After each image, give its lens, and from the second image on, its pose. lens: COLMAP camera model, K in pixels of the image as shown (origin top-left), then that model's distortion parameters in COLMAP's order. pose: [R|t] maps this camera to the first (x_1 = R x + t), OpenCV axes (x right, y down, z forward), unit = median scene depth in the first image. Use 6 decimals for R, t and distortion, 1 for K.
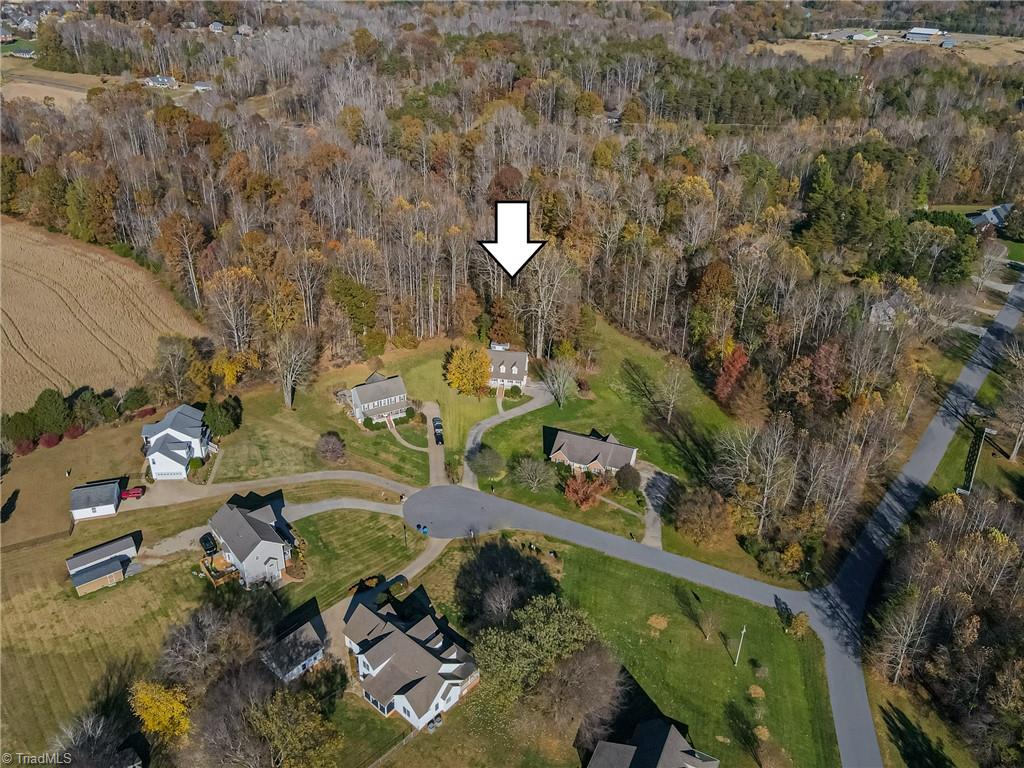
lens RADIAL K [[782.4, 0, 512.0], [0, 782.4, 384.0], [0, 0, 1]] dist [0.003591, 0.006698]
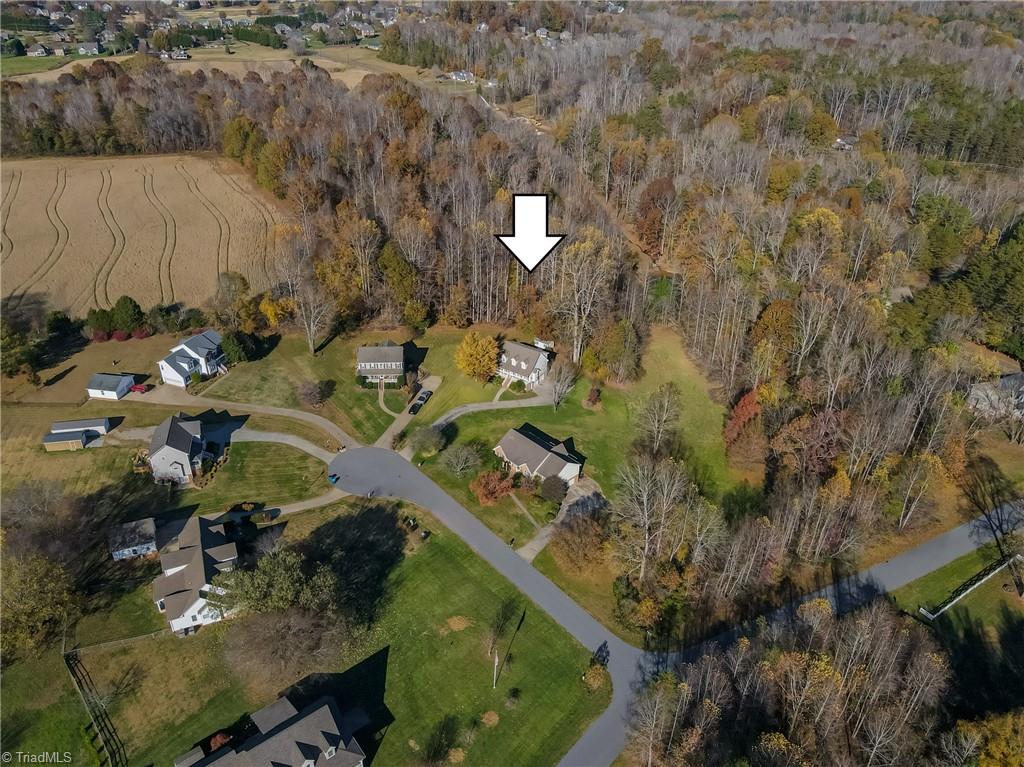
lens RADIAL K [[709.6, 0, 520.5], [0, 709.6, 434.4], [0, 0, 1]] dist [0.003977, 0.000655]
pose [[0.906458, 0.241691, -0.346294, 0.419373], [-0.215185, 0.969934, 0.113683, -0.042047], [0.363359, -0.028532, 0.931212, 0.150830]]
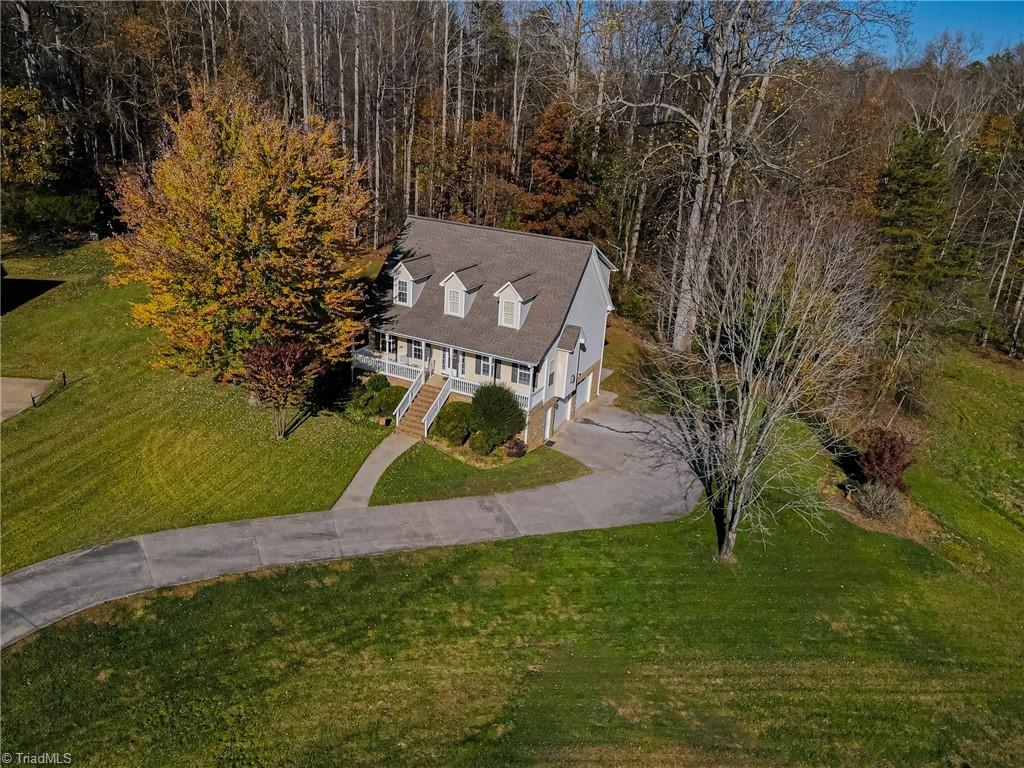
lens RADIAL K [[741.4, 0, 512.0], [0, 741.4, 384.0], [0, 0, 1]] dist [-0.001928, -0.000596]
pose [[0.949404, 0.141459, -0.280397, 0.069962], [-0.184610, 0.973651, -0.133876, 0.030018], [0.254071, 0.178866, 0.950502, 1.006637]]
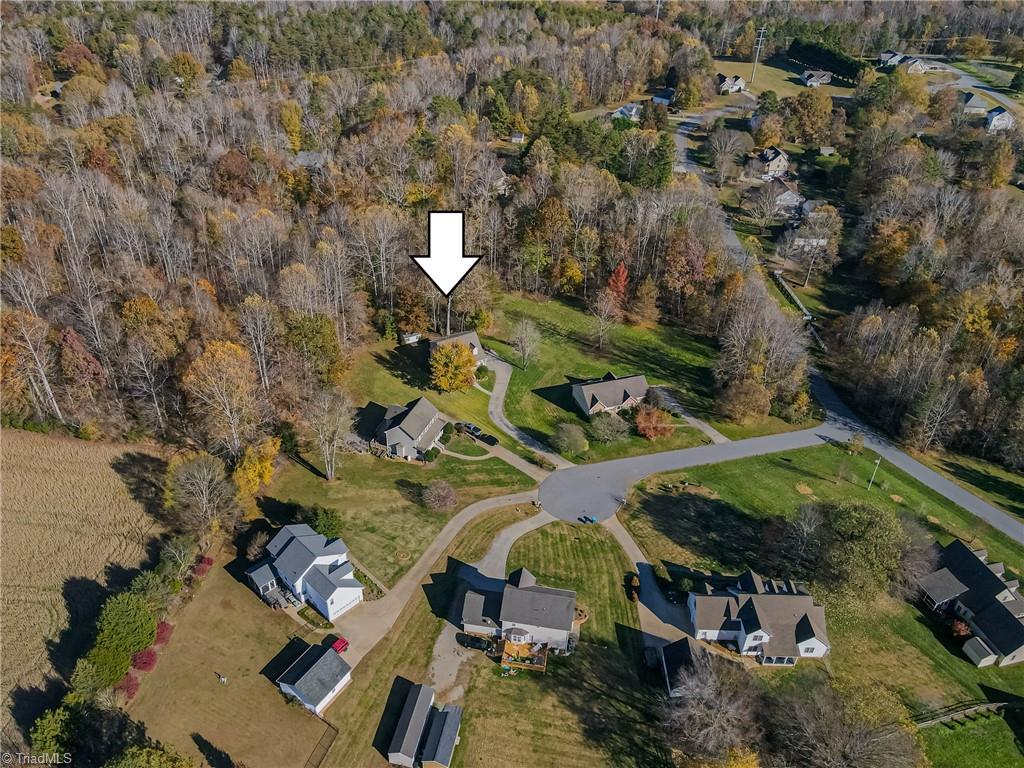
lens RADIAL K [[741.4, 0, 512.0], [0, 741.4, 384.0], [0, 0, 1]] dist [-0.001928, -0.000596]
pose [[0.755894, -0.367012, 0.542150, -0.585923], [0.315500, 0.929802, 0.189548, -0.170949], [-0.573658, 0.027770, 0.818624, 0.252891]]
